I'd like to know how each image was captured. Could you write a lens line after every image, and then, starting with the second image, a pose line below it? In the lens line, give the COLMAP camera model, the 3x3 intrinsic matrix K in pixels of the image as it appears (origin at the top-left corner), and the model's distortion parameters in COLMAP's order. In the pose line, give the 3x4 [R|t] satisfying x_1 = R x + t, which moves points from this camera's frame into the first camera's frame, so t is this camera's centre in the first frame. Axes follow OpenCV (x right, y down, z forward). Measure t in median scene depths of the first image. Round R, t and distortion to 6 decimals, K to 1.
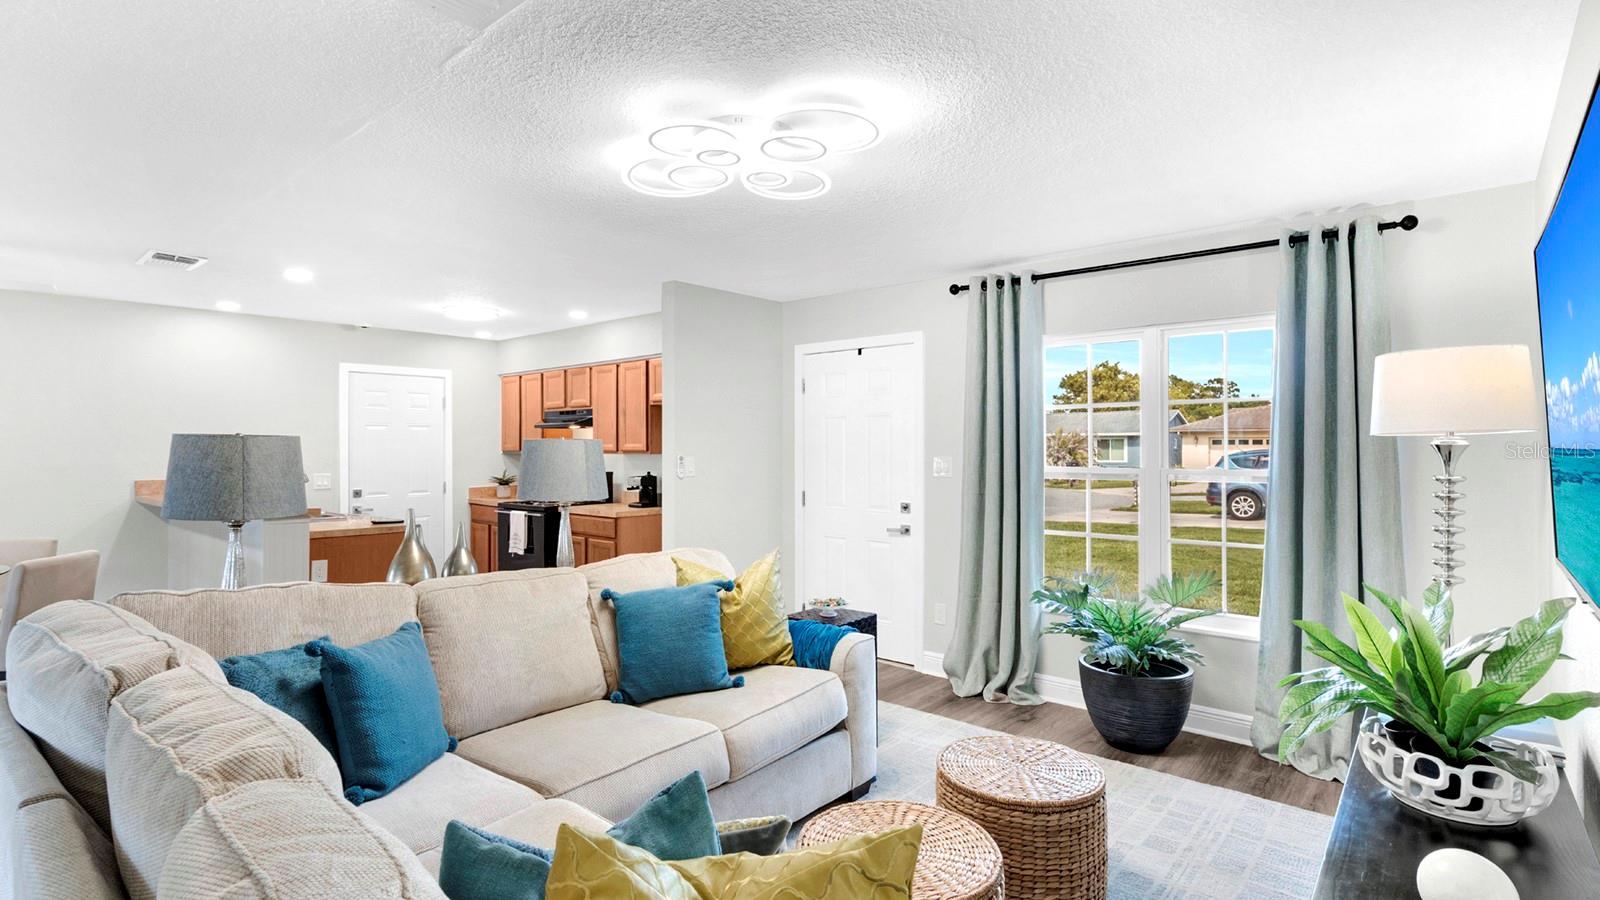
lens RADIAL K [[732.5, 0, 800.2], [0, 732.5, 453.7], [0, 0, 1]] dist [-0.005059, 0.000213]
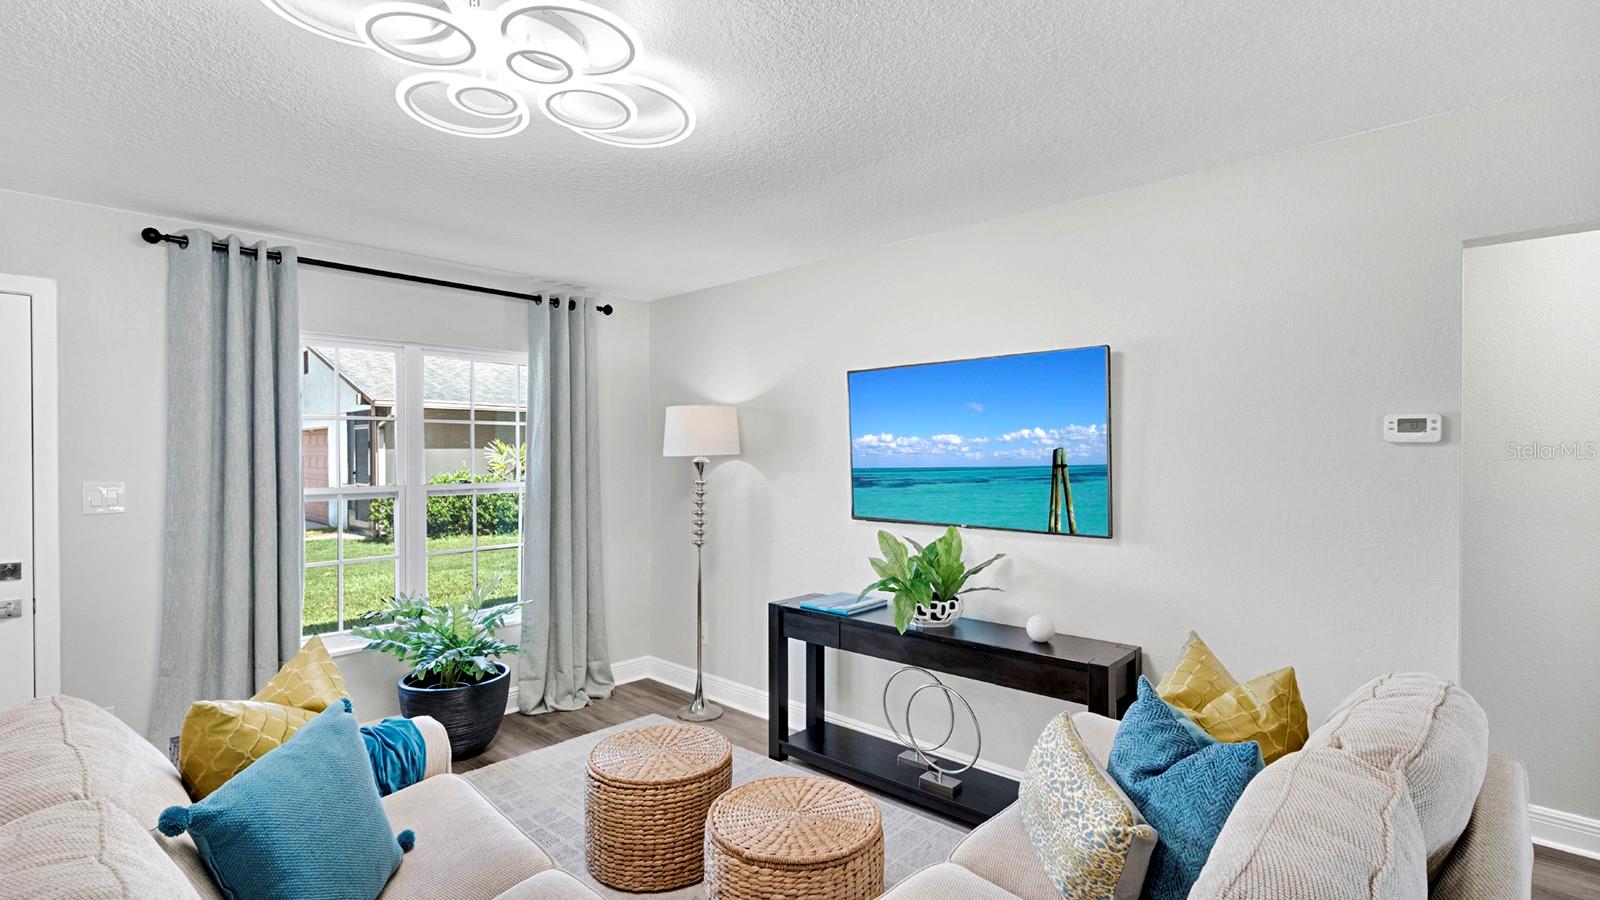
lens RADIAL K [[732.5, 0, 800.0], [0, 732.5, 446.6], [0, 0, 1]] dist [-0.005059, 0.000213]
pose [[0.068824, 0.001869, 0.997627, -0.585811], [0.004695, 0.999987, -0.002197, -0.032401], [-0.997618, 0.004835, 0.068814, 0.483438]]
